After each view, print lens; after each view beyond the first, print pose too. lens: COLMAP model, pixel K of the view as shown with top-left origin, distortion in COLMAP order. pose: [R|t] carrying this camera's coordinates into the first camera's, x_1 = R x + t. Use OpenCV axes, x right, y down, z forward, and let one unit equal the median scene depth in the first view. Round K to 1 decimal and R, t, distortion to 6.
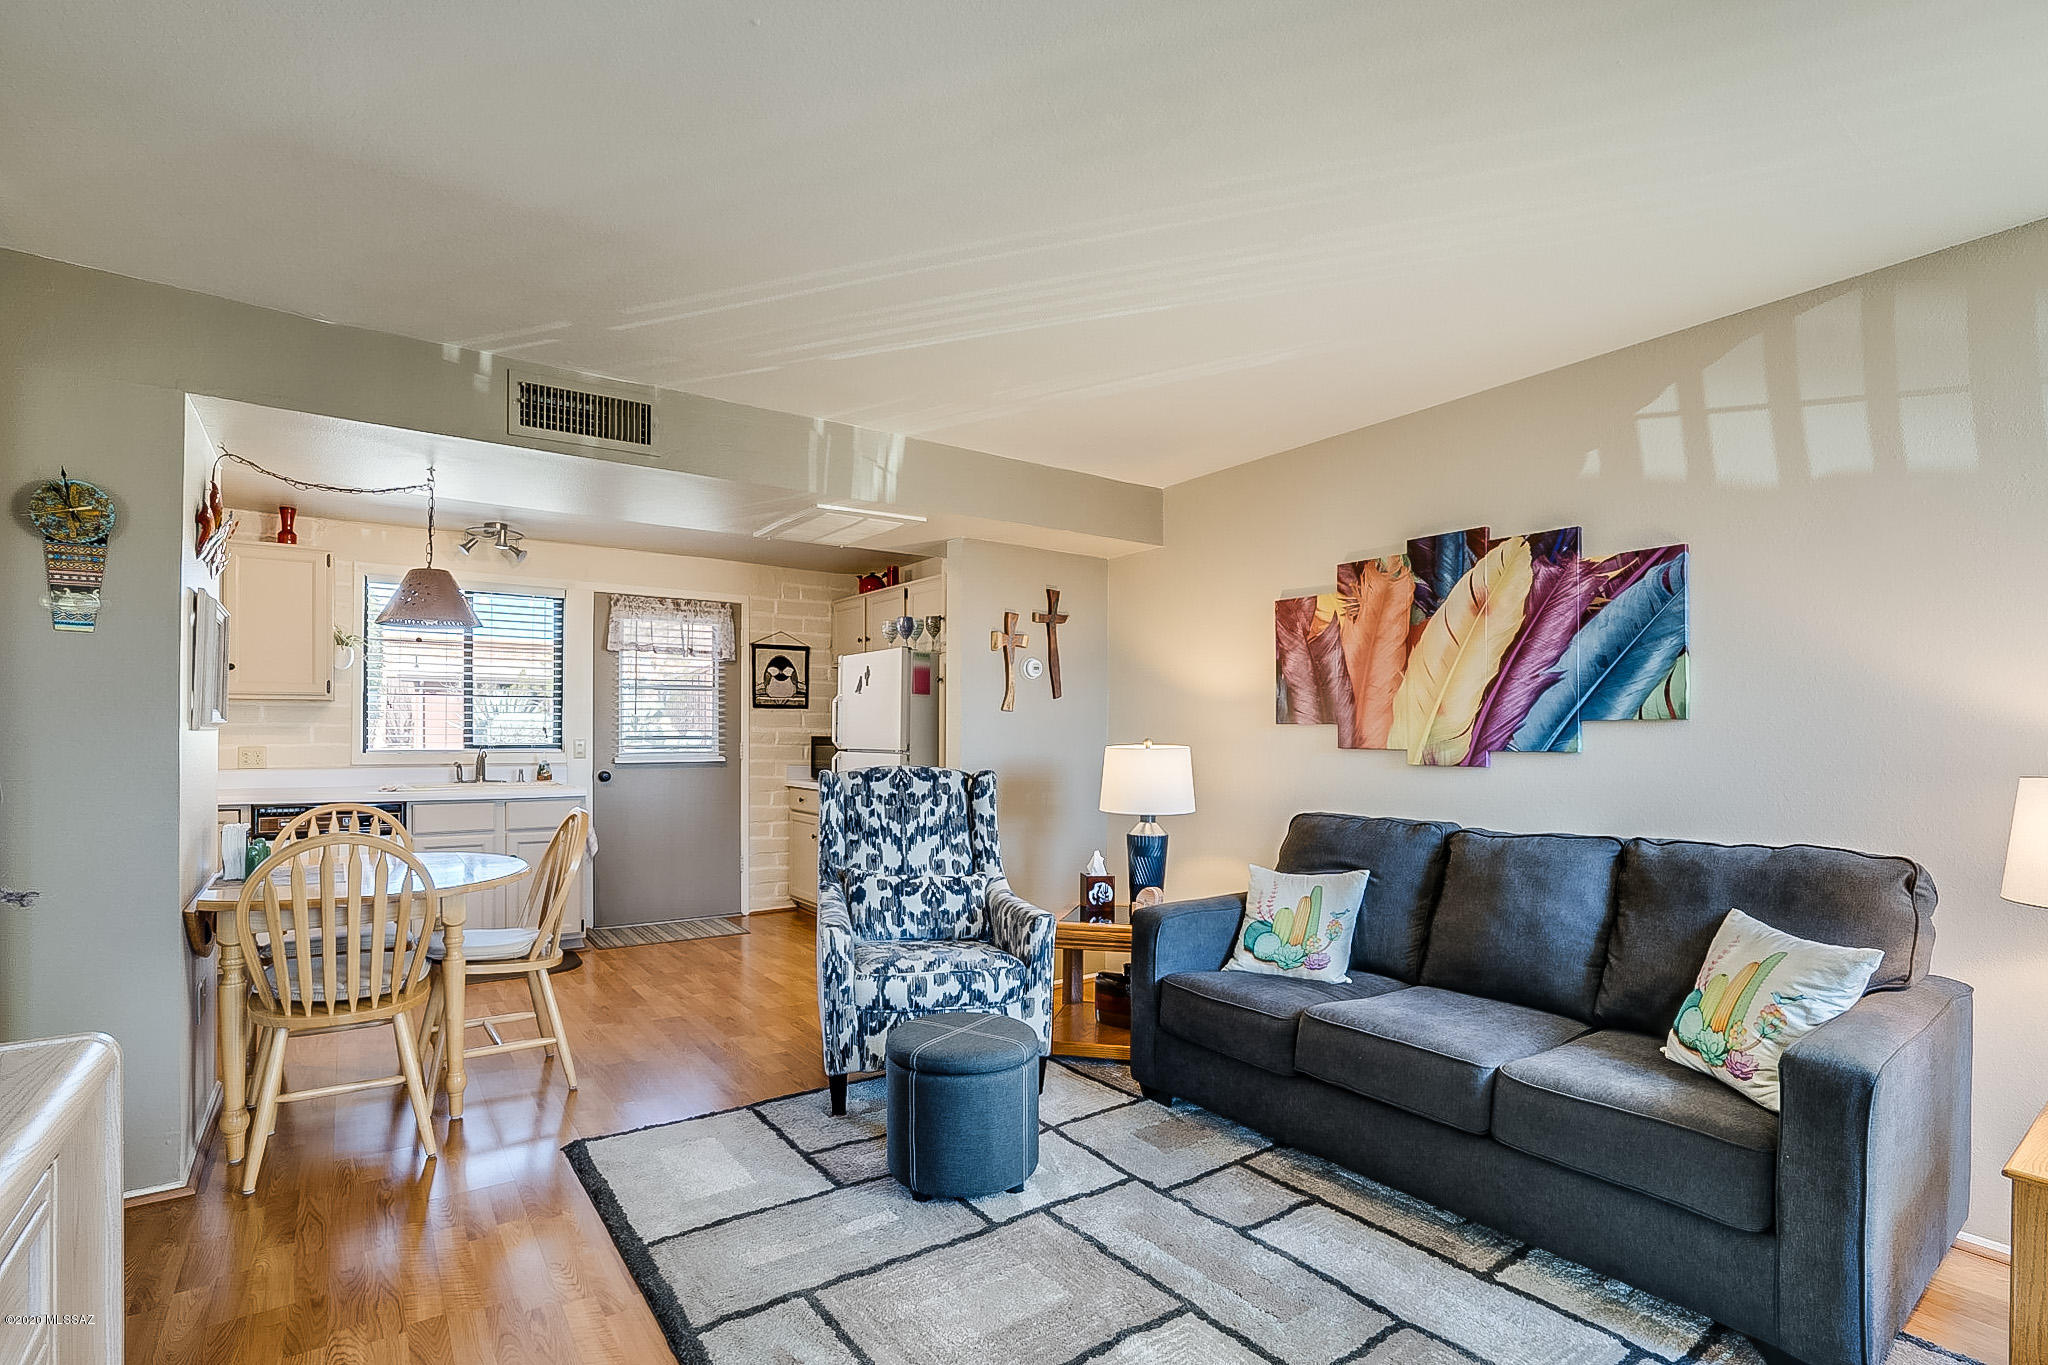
lens RADIAL K [[987.5, 0, 1015.9], [0, 987.5, 736.2], [0, 0, 1]] dist [-0.024888, 0.000668]
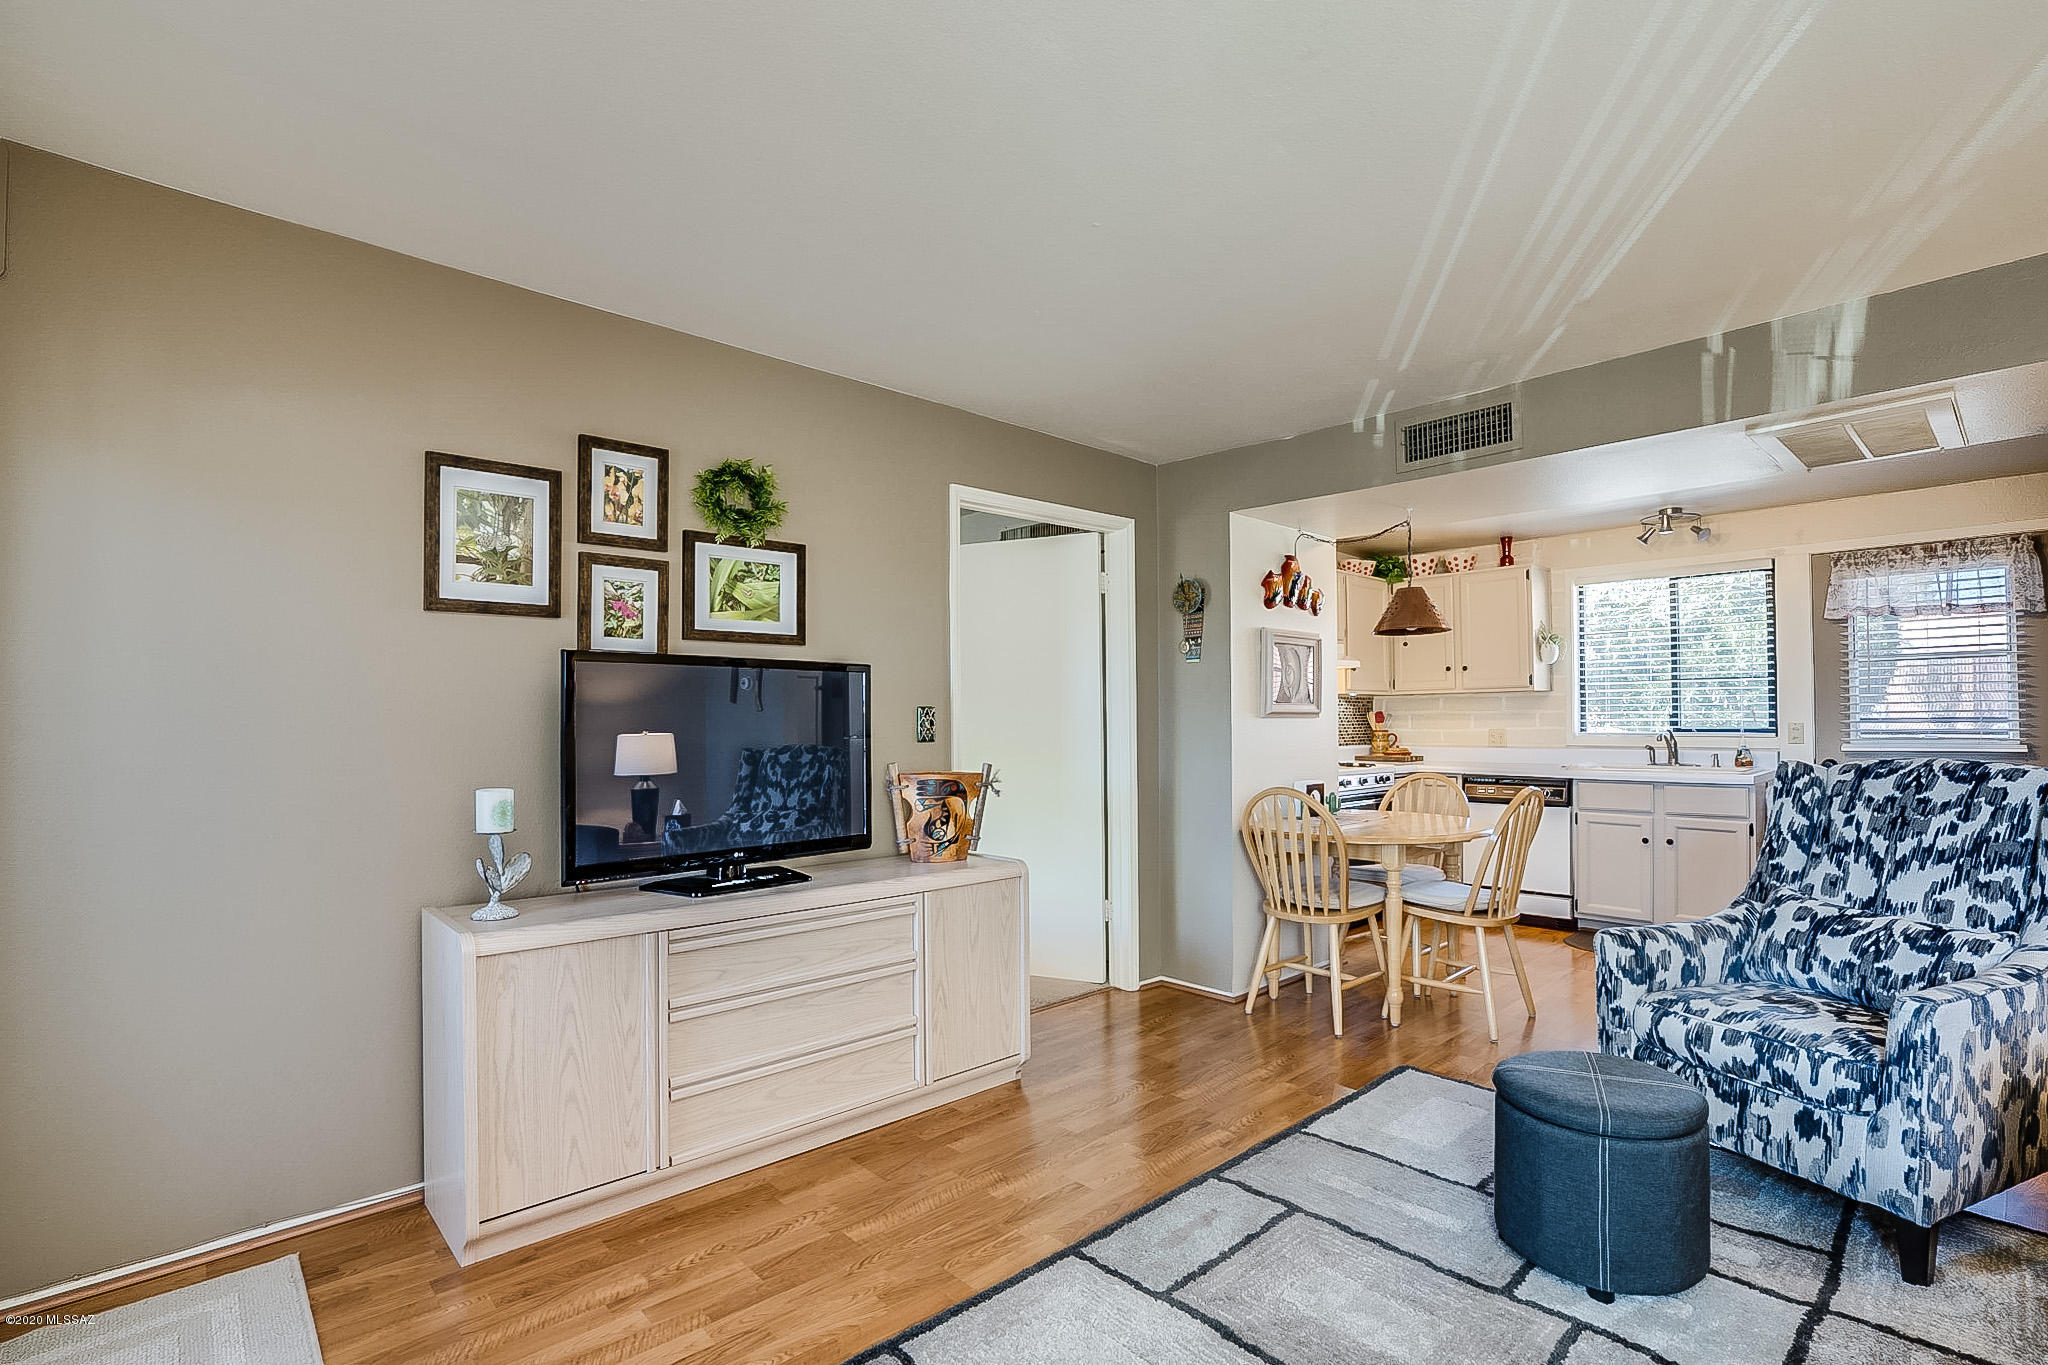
lens RADIAL K [[956.8, 0, 1030.0], [0, 956.8, 699.6], [0, 0, 1]] dist [-0.066662, 0.026688]
pose [[0.123362, -0.027538, -0.991980, 0.467300], [0.003927, 0.999621, -0.027261, 0.004064], [0.992354, -0.000533, 0.123424, 0.311969]]
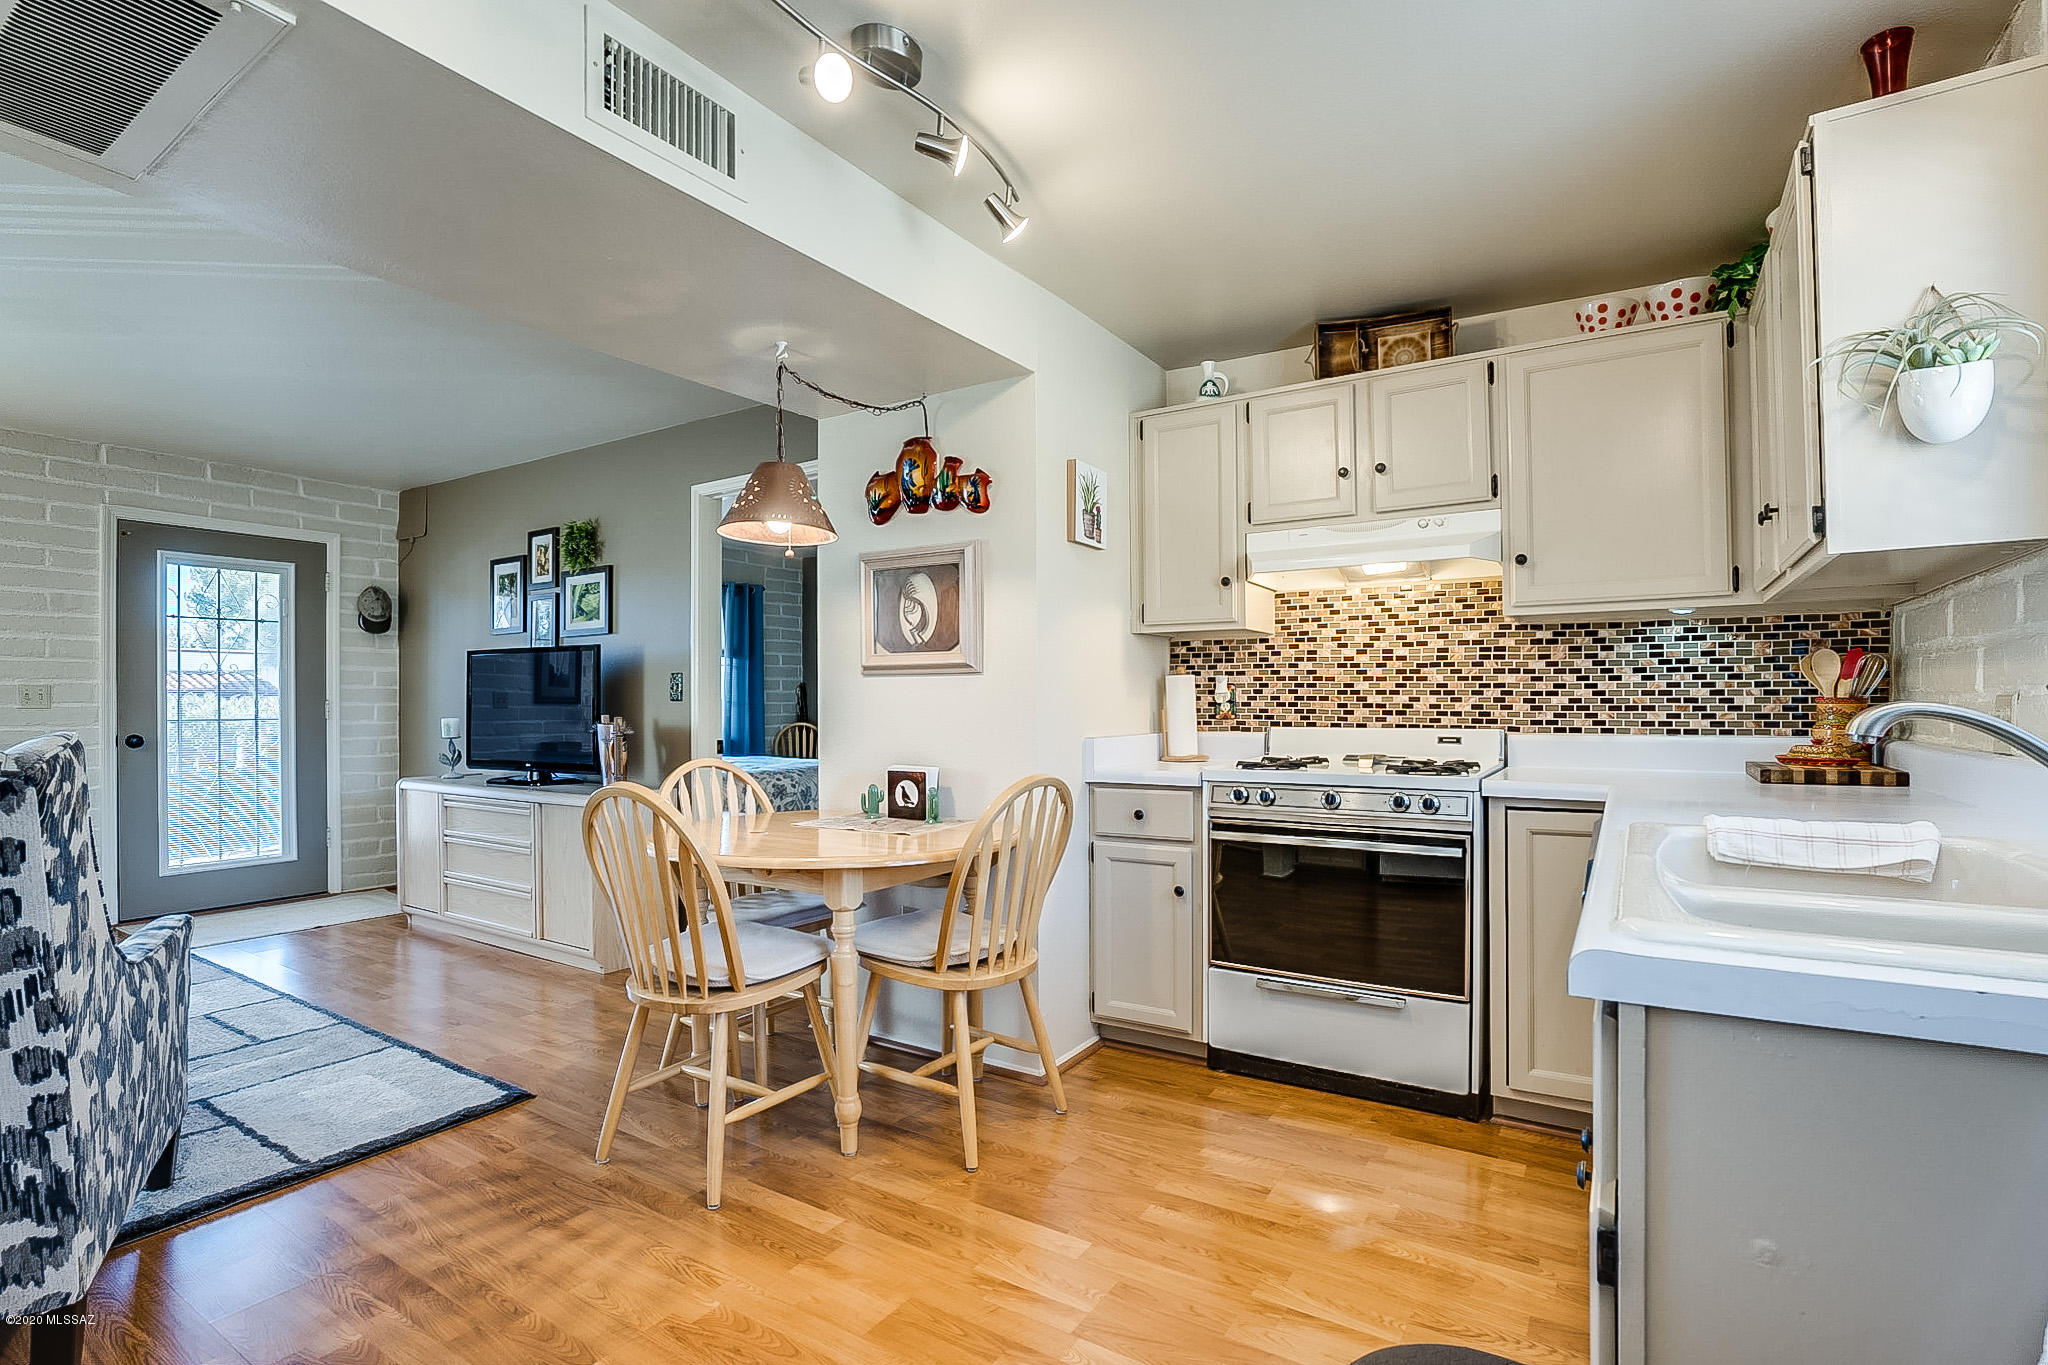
lens RADIAL K [[924.8, 0, 997.3], [0, 924.8, 701.4], [0, 0, 1]] dist [-0.064079, 0.026319]
pose [[-0.924009, -0.004289, -0.382347, -0.395967], [-0.003629, 0.999990, -0.002448, 0.020813], [0.382354, -0.000874, -0.924015, 1.490607]]
